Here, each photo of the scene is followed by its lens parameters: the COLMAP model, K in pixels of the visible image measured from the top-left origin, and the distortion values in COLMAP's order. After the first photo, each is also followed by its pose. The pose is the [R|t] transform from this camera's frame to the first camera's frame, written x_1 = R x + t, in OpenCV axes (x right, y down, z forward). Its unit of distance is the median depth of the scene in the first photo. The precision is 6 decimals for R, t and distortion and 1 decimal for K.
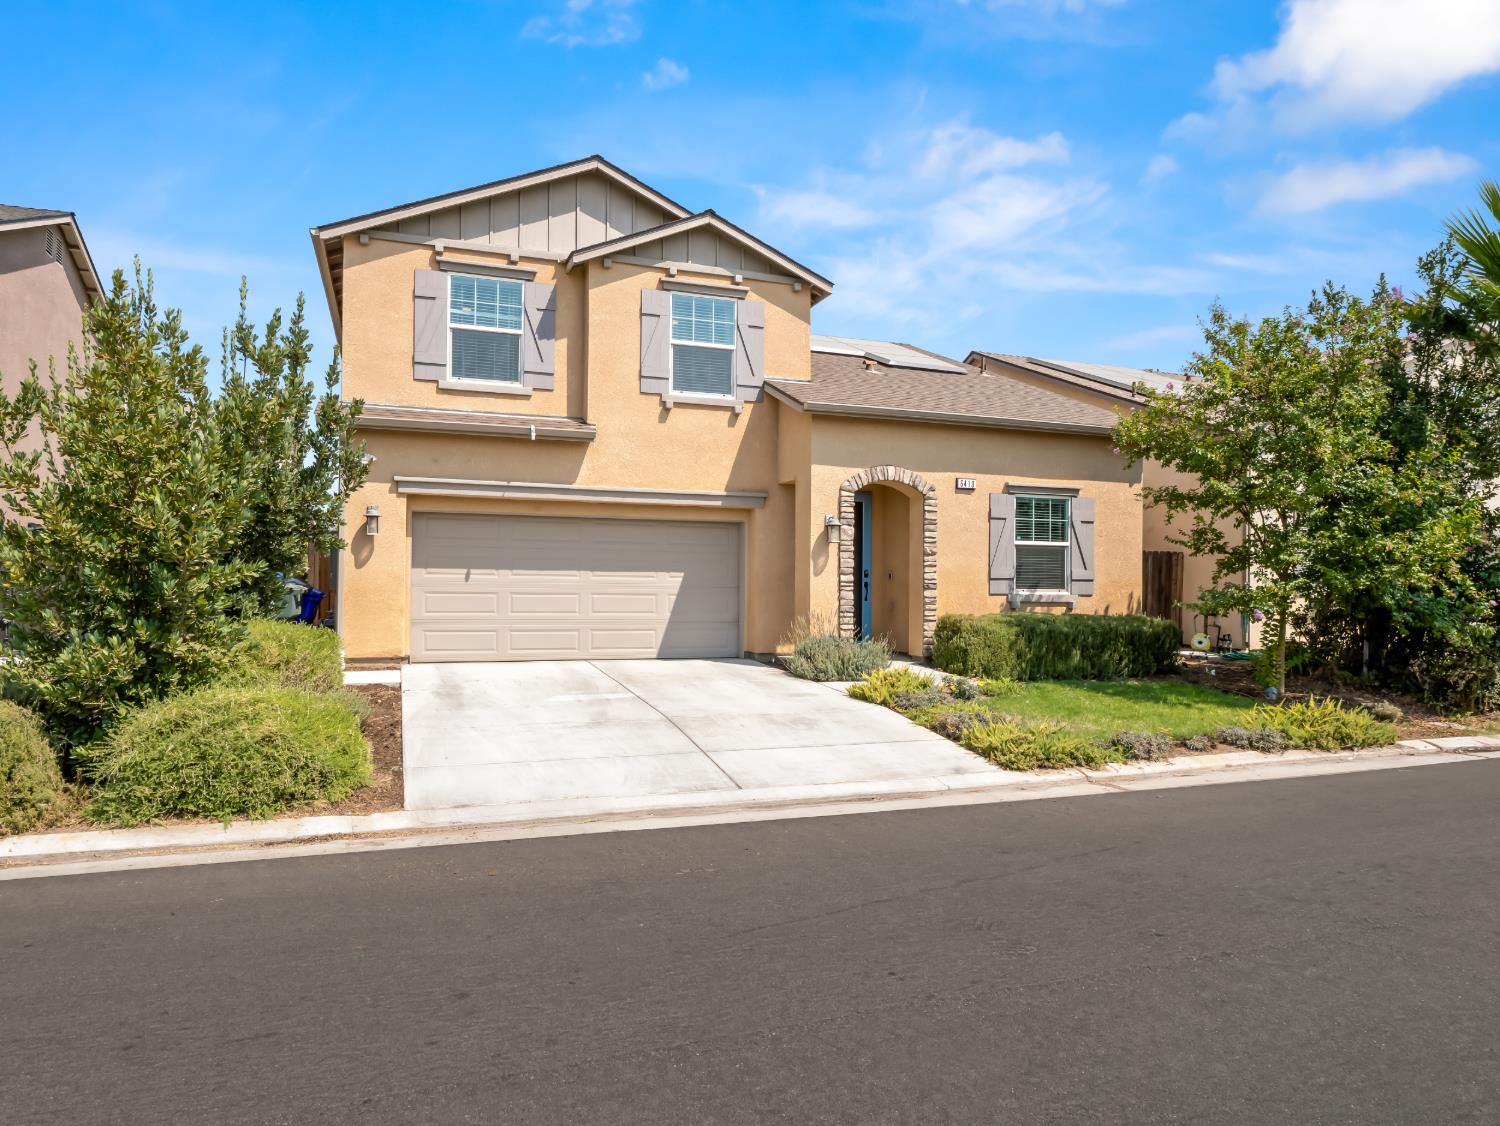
lens RADIAL K [[957.6, 0, 743.4], [0, 957.6, 571.9], [0, 0, 1]] dist [-0.002015, -0.000418]
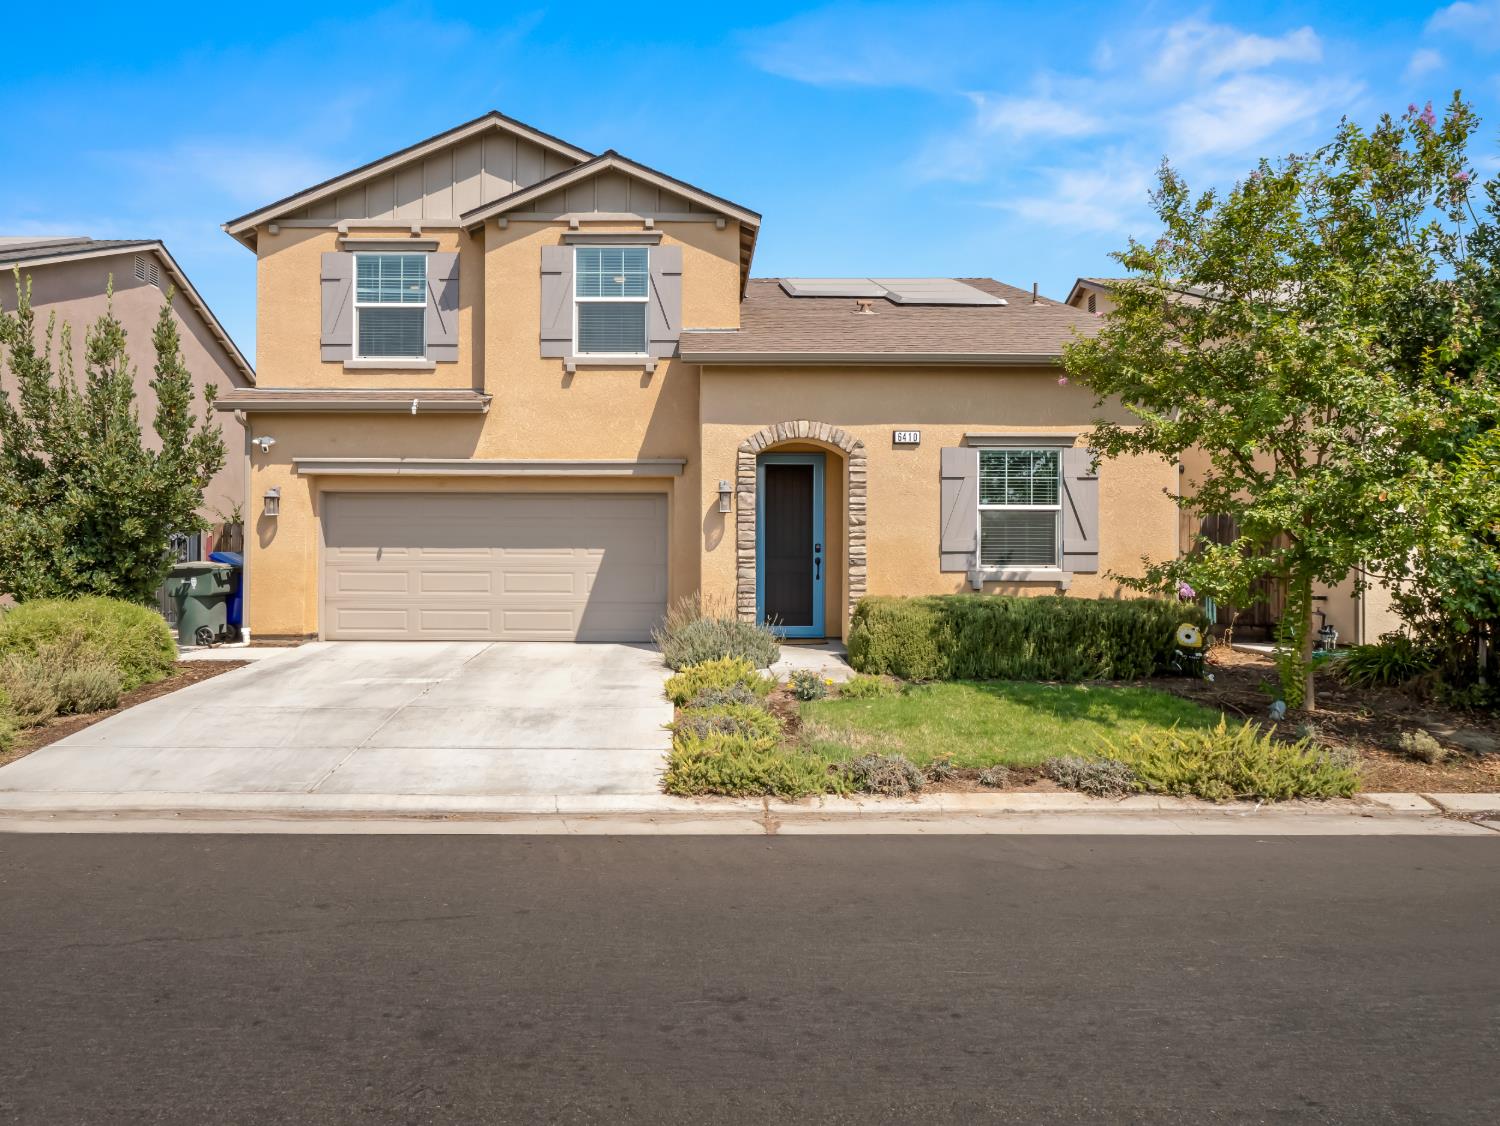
lens RADIAL K [[958.0, 0, 740.4], [0, 958.0, 558.4], [0, 0, 1]] dist [-0.004193, -0.002012]
pose [[0.938944, -0.007766, -0.343982, 0.398023], [0.009872, 0.999942, 0.004373, 0.007329], [0.343928, -0.007502, 0.938966, 0.187626]]
